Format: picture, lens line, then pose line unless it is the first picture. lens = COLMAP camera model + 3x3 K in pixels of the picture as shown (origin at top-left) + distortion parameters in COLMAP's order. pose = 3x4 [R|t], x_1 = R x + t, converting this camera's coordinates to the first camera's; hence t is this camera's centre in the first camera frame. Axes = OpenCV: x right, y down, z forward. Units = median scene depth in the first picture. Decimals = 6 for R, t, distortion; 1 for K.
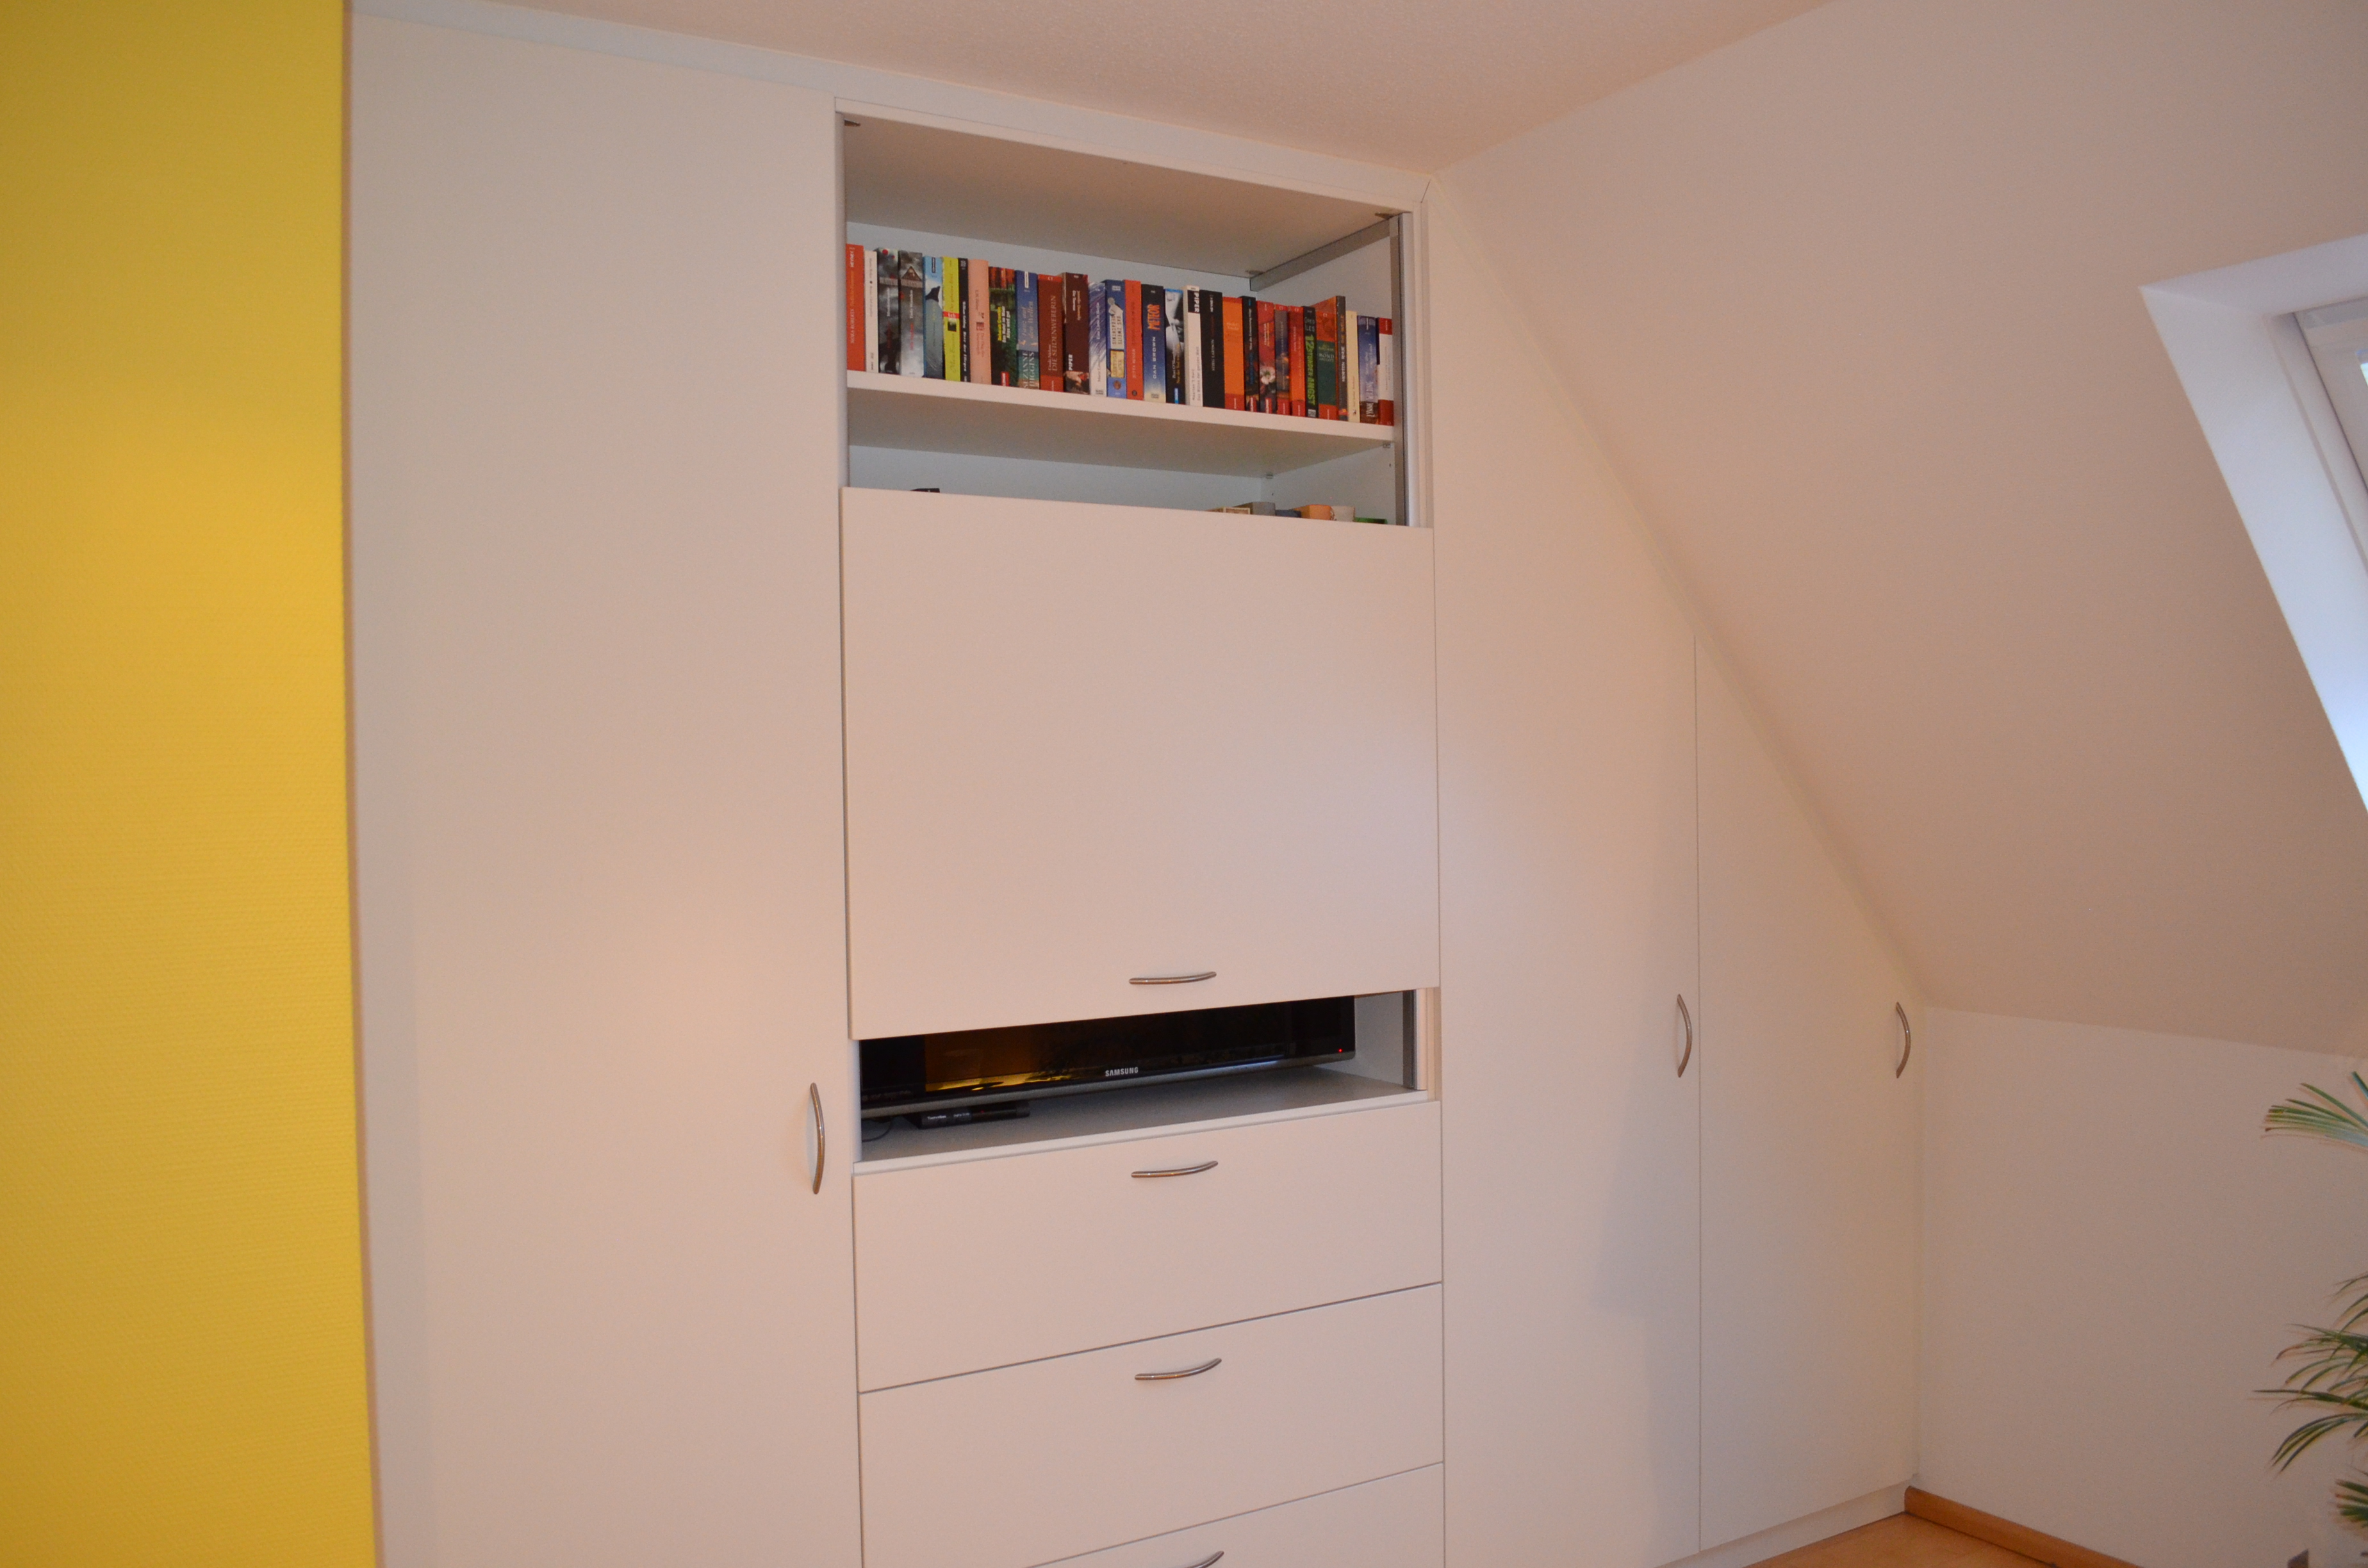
lens RADIAL K [[1860.3, 0, 1184.0], [0, 1860.3, 784.0], [0, 0, 1]] dist [-0.077951, 0.006563]
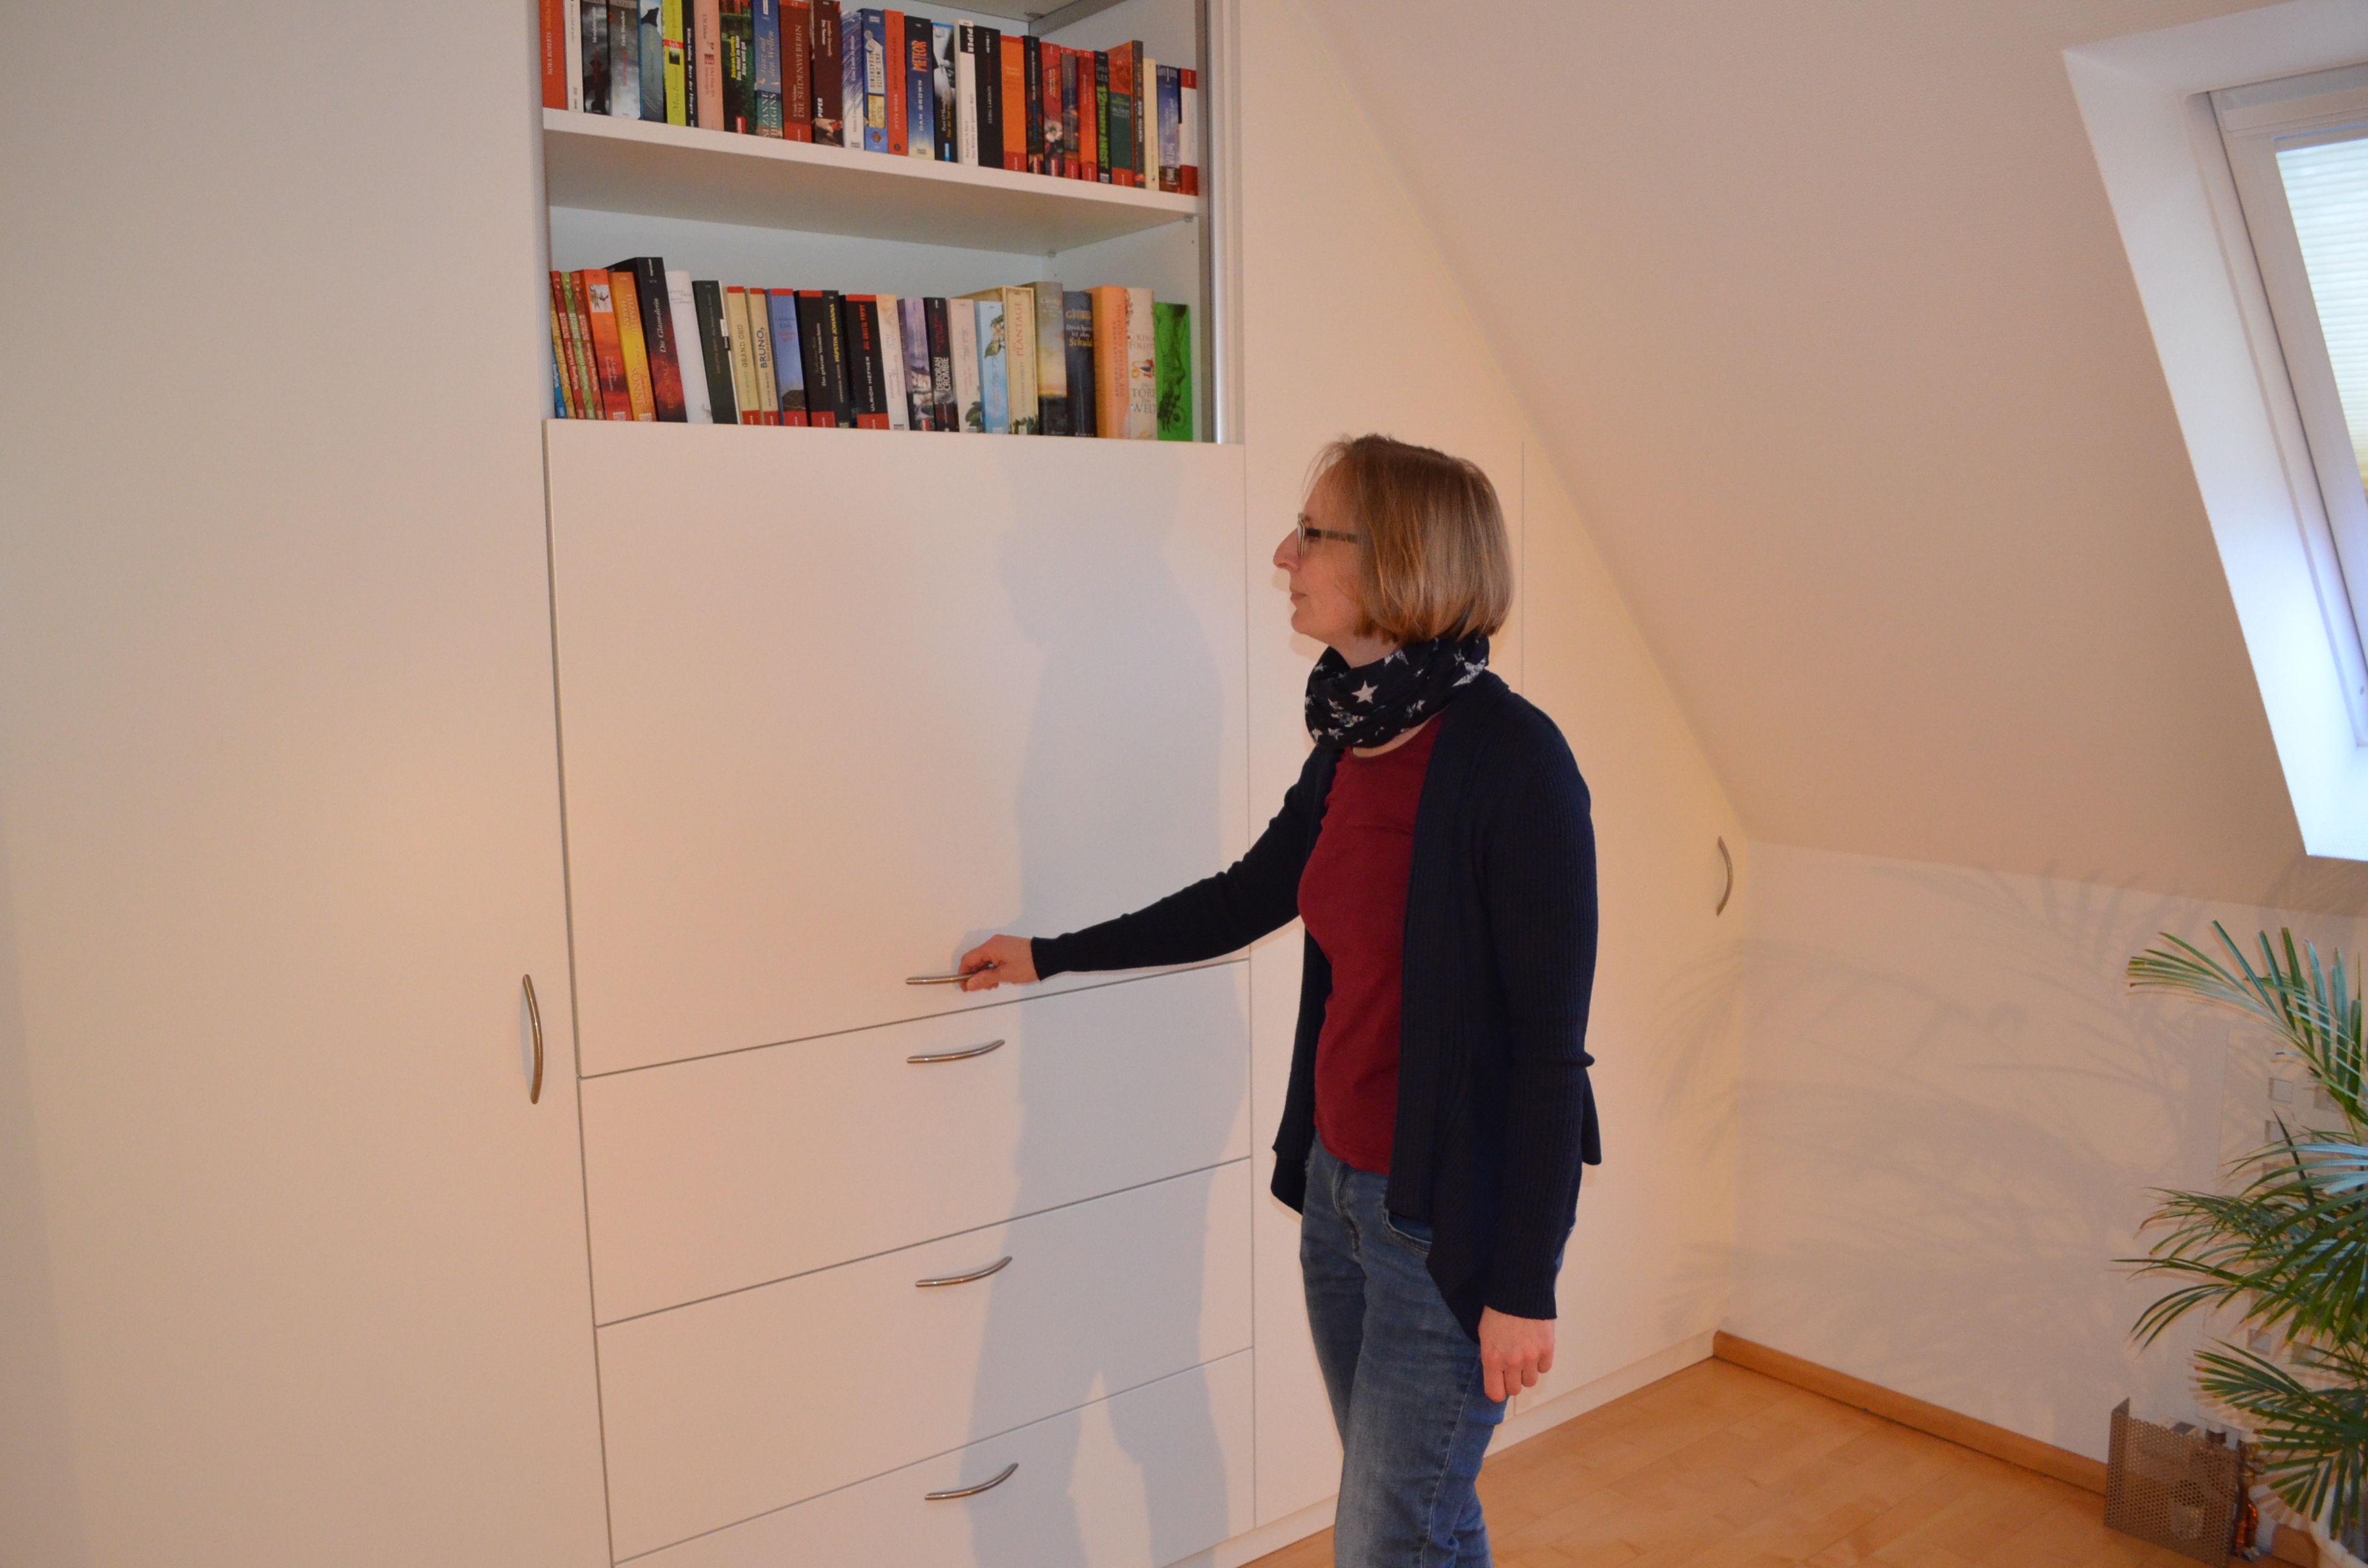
lens RADIAL K [[1854.9, 0, 1184.0], [0, 1854.9, 784.0], [0, 0, 1]] dist [-0.076210, 0.002507]
pose [[0.991733, -0.013226, 0.127633, -0.007968], [-0.000439, 0.994318, 0.106448, -0.012023], [-0.128315, -0.105624, 0.986093, 0.134290]]
